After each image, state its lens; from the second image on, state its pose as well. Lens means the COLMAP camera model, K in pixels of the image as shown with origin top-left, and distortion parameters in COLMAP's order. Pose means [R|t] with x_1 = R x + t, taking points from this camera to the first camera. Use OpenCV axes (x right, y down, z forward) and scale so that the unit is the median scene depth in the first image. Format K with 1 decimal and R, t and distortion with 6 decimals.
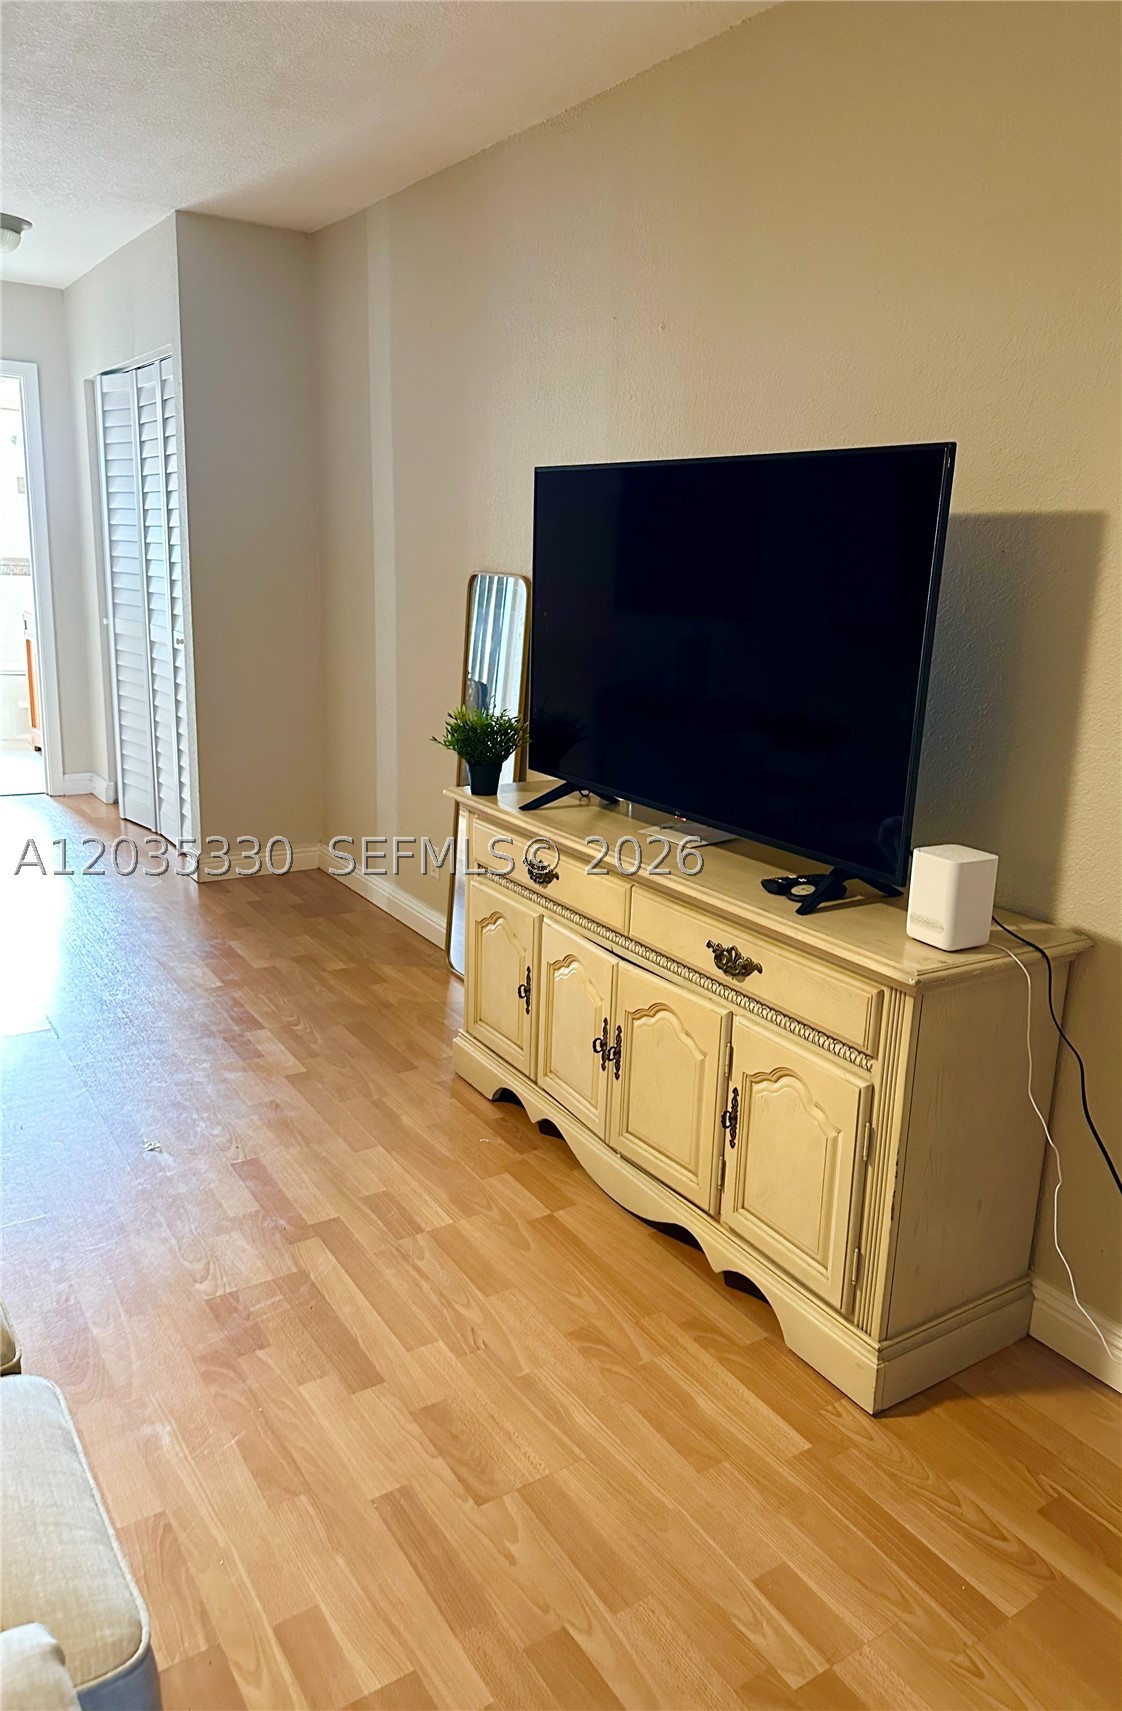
lens RADIAL K [[1221.0, 0, 638.3], [0, 1221.0, 853.0], [0, 0, 1]] dist [0.050797, -0.050906]
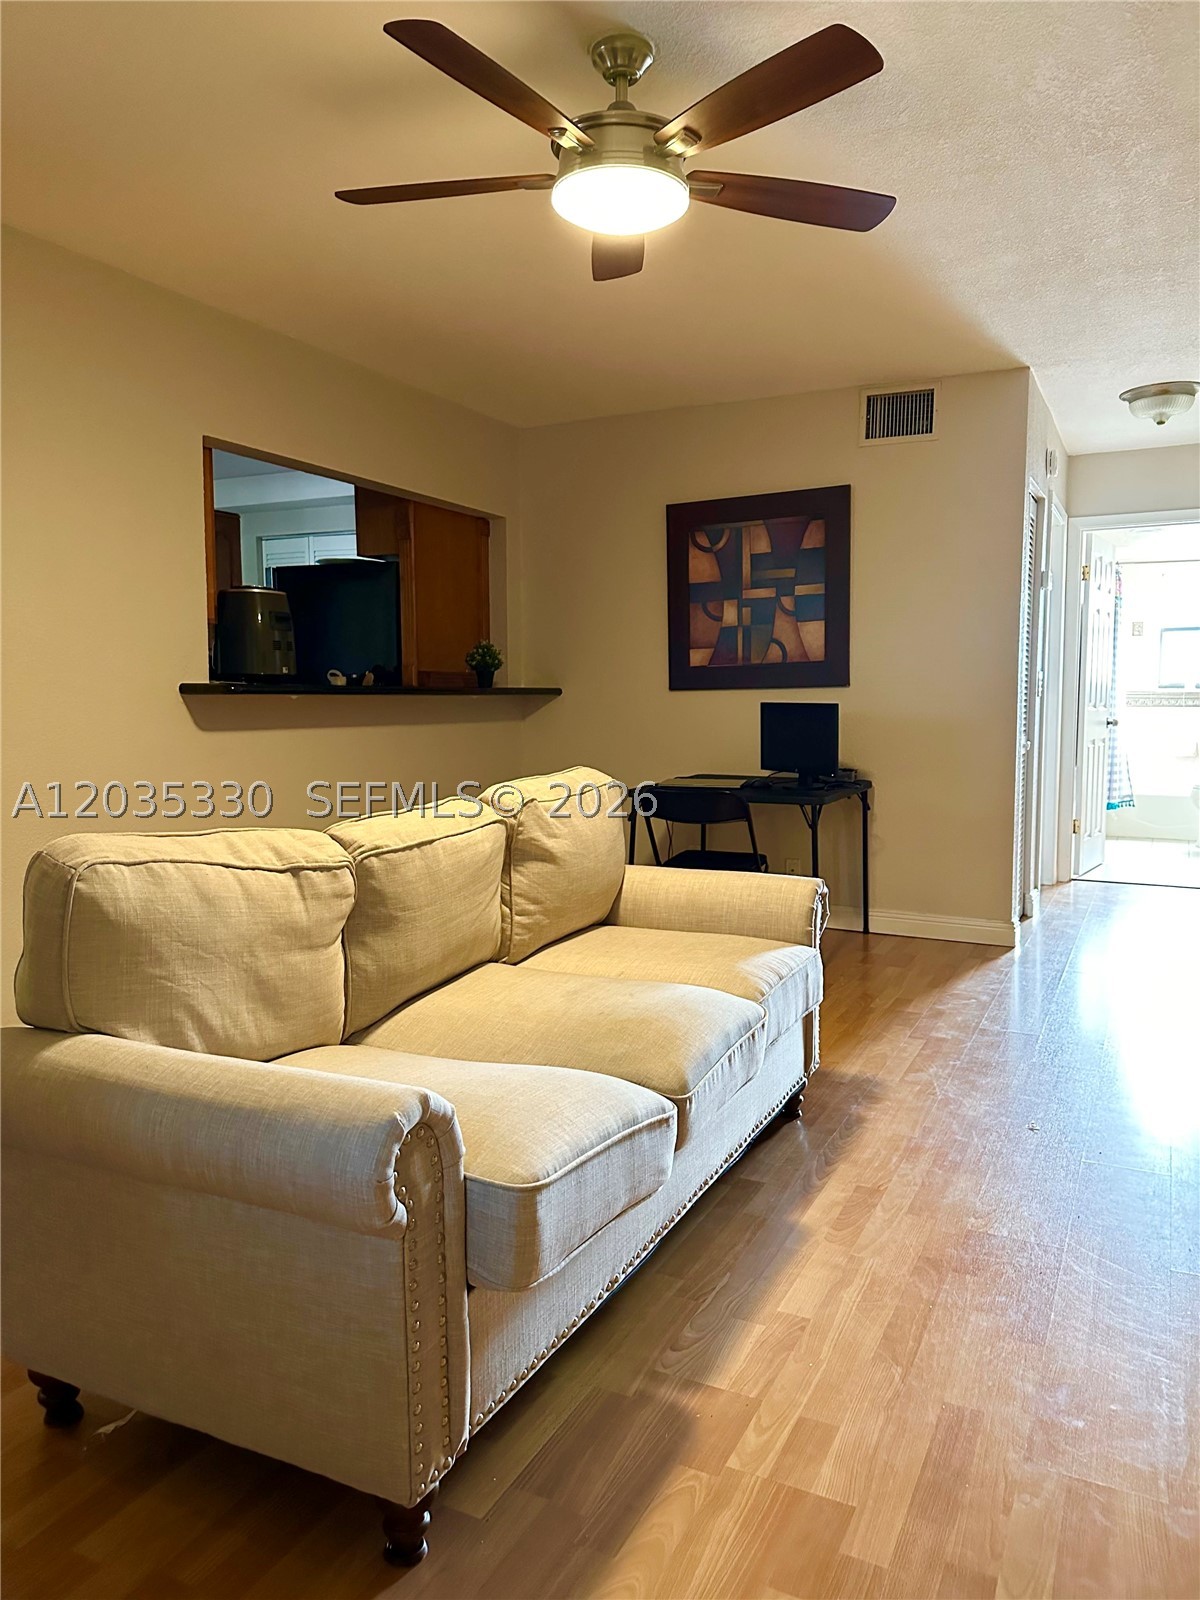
lens RADIAL K [[1120.3, 0, 600.0], [0, 1120.3, 800.0], [0, 0, 1]] dist [0.122953, -0.205623]
pose [[0.466069, 0.032960, -0.884134, 0.399540], [-0.186709, 0.980465, -0.061872, 0.103868], [0.864823, 0.193912, 0.463119, 0.147198]]
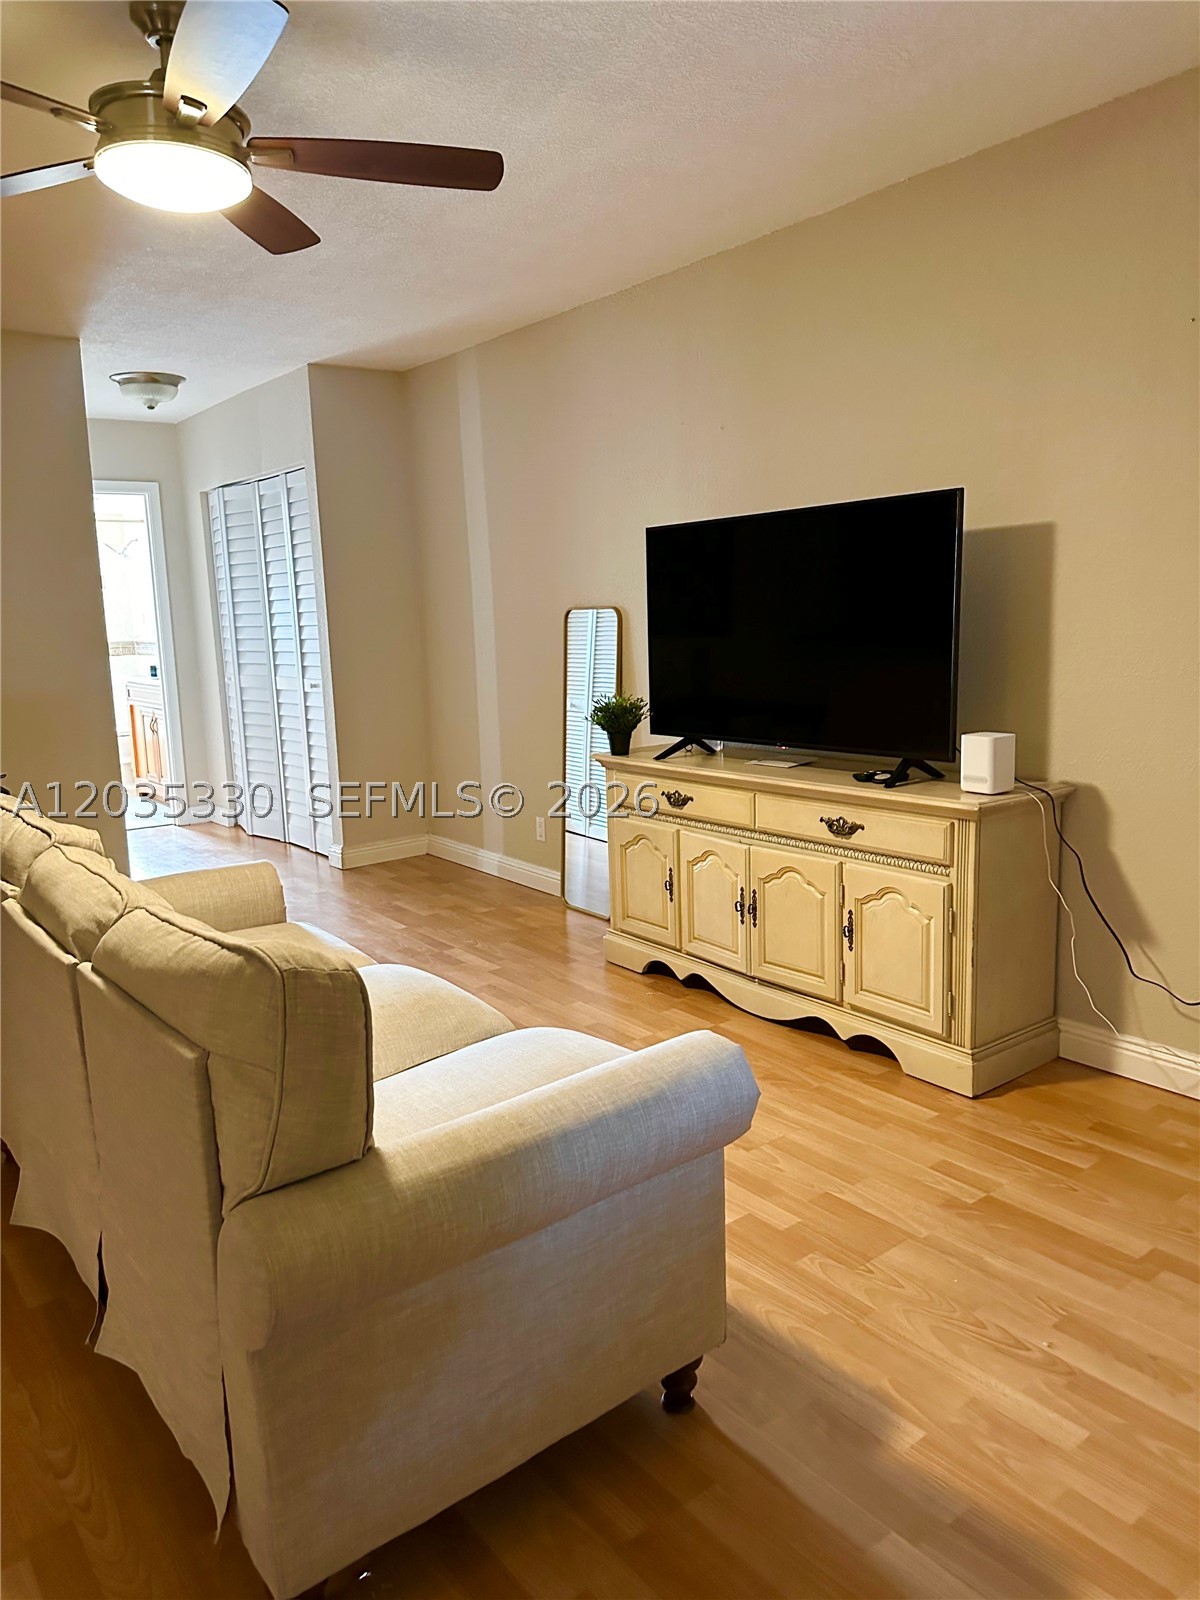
lens RADIAL K [[1120.3, 0, 600.0], [0, 1120.3, 800.0], [0, 0, 1]] dist [0.122953, -0.205623]
pose [[0.995957, -0.084757, 0.029772, -0.266388], [0.086629, 0.993882, -0.068519, 0.125928], [-0.023782, 0.070821, 0.997206, -0.417778]]
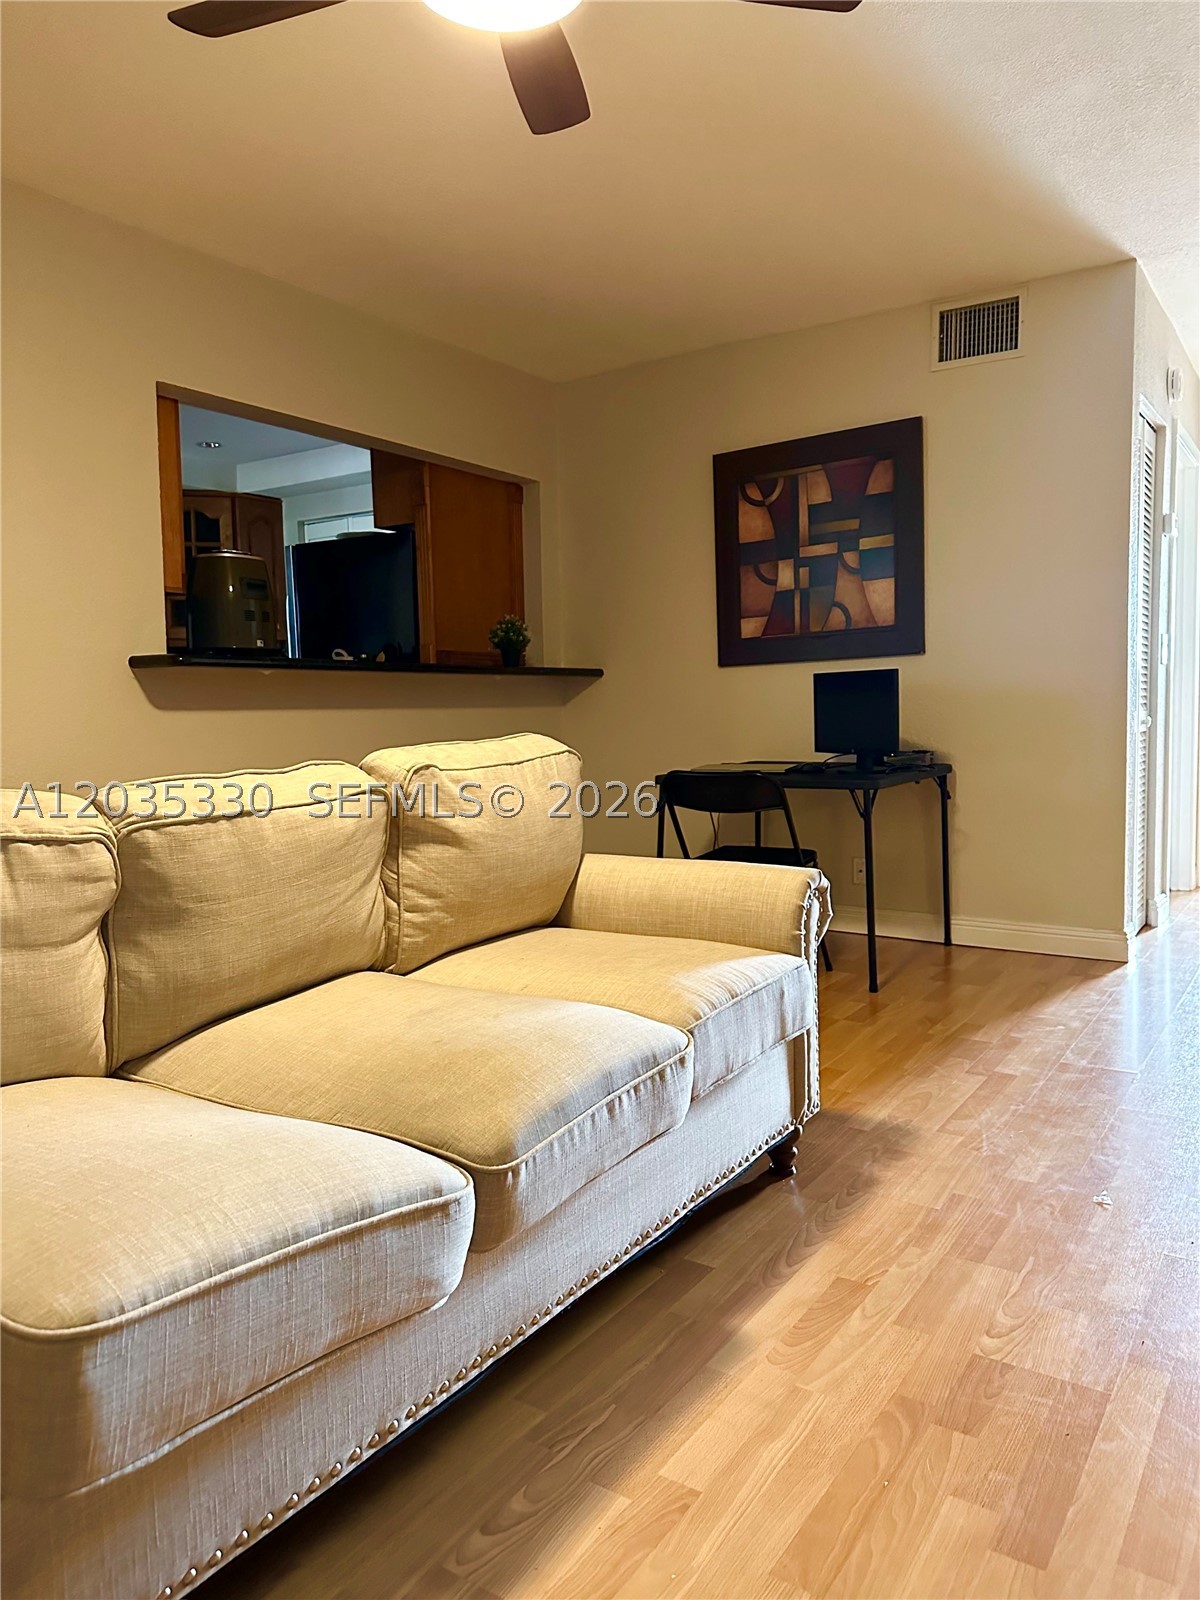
lens RADIAL K [[1120.3, 0, 600.0], [0, 1120.3, 800.0], [0, 0, 1]] dist [0.122953, -0.205623]
pose [[0.349922, 0.019919, -0.936567, 0.248691], [-0.187497, 0.981033, -0.049188, 0.090766], [0.917823, 0.192815, 0.347019, 0.447606]]
